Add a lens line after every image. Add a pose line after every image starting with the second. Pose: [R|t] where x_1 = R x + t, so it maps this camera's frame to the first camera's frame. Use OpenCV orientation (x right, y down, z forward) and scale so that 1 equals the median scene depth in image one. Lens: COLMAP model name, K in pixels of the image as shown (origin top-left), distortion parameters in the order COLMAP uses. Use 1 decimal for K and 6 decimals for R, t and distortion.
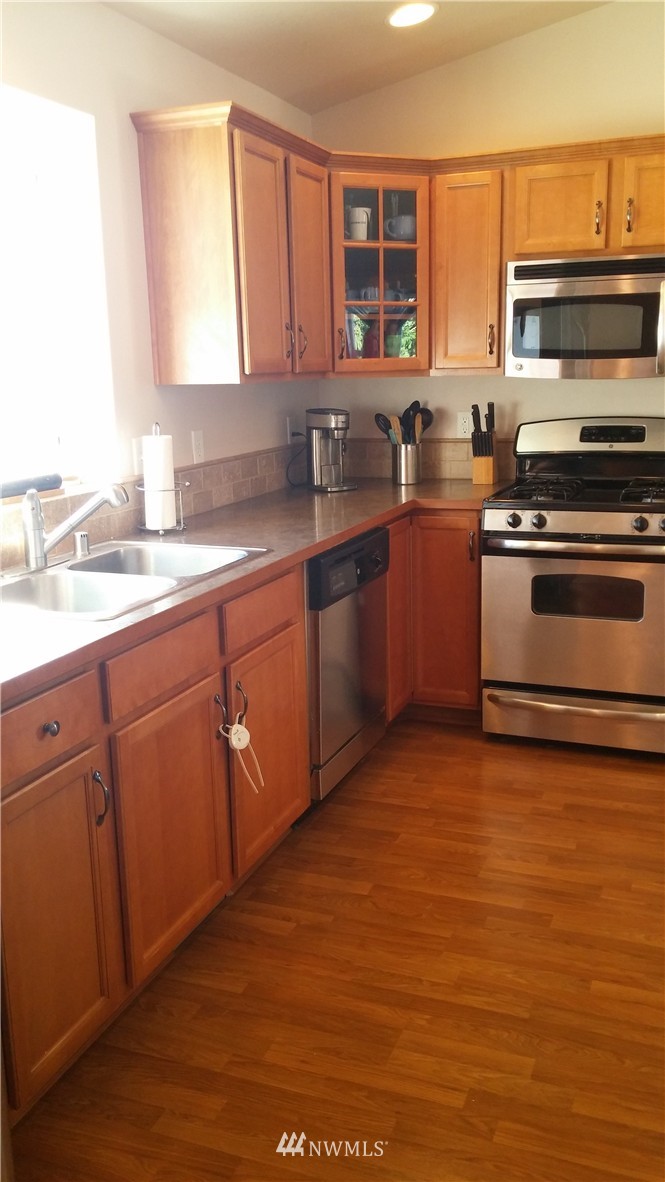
lens RADIAL K [[1009.0, 0, 343.9], [0, 1009.0, 577.6], [0, 0, 1]] dist [0.097227, -0.104539]
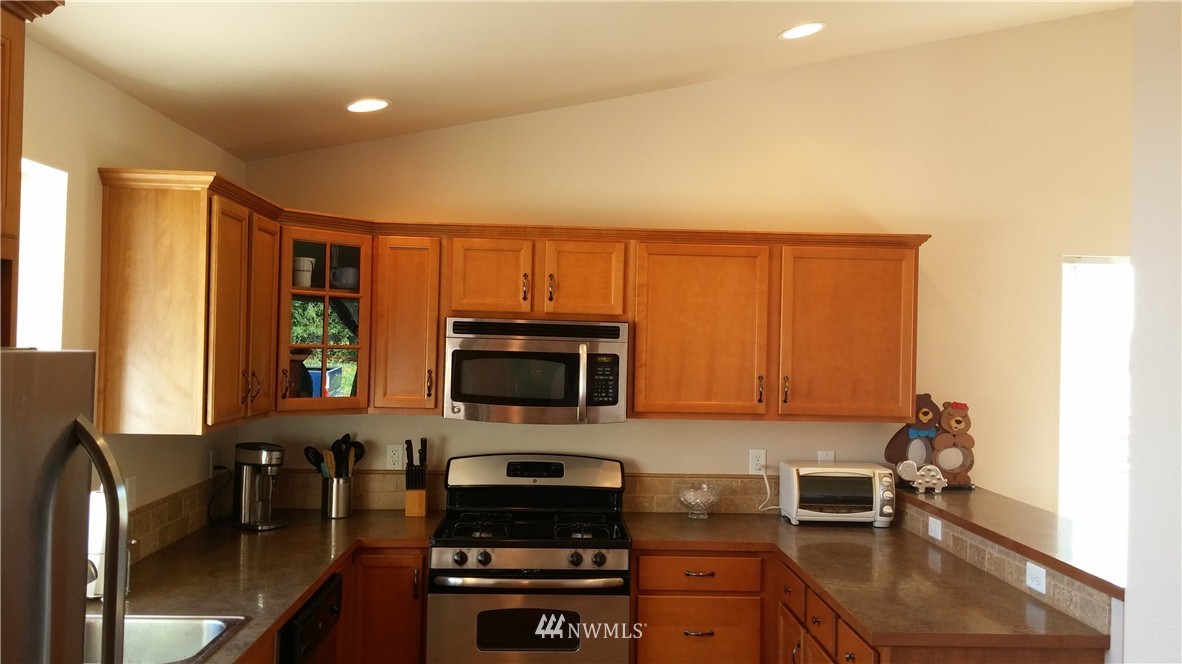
lens RADIAL K [[1009.0, 0, 597.2], [0, 1009.0, 339.8], [0, 0, 1]] dist [0.097227, -0.104539]
pose [[0.916098, 0.046388, 0.398262, -0.127782], [0.040502, 0.977498, -0.207018, -0.052934], [-0.398903, 0.205779, 0.893606, -0.040119]]
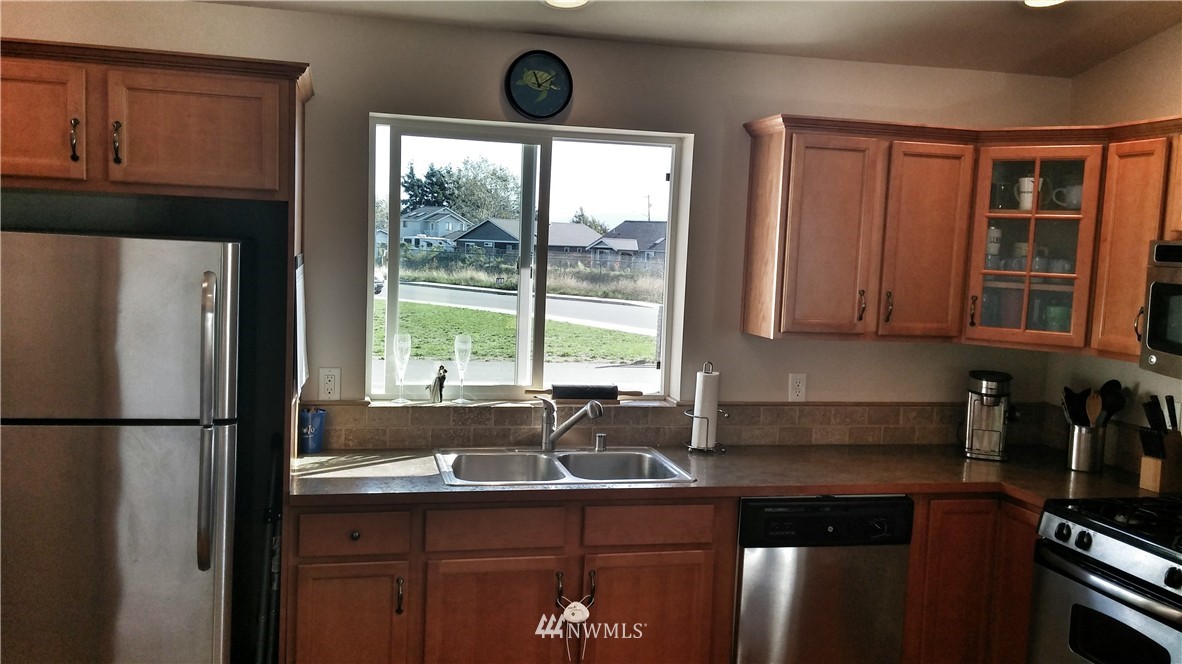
lens RADIAL K [[1009.0, 0, 597.2], [0, 1009.0, 339.8], [0, 0, 1]] dist [0.097227, -0.104539]
pose [[0.564390, 0.125312, -0.815942, 0.625179], [-0.226854, 0.973901, -0.007344, -0.117652], [0.793726, 0.189245, 0.578087, 0.148739]]
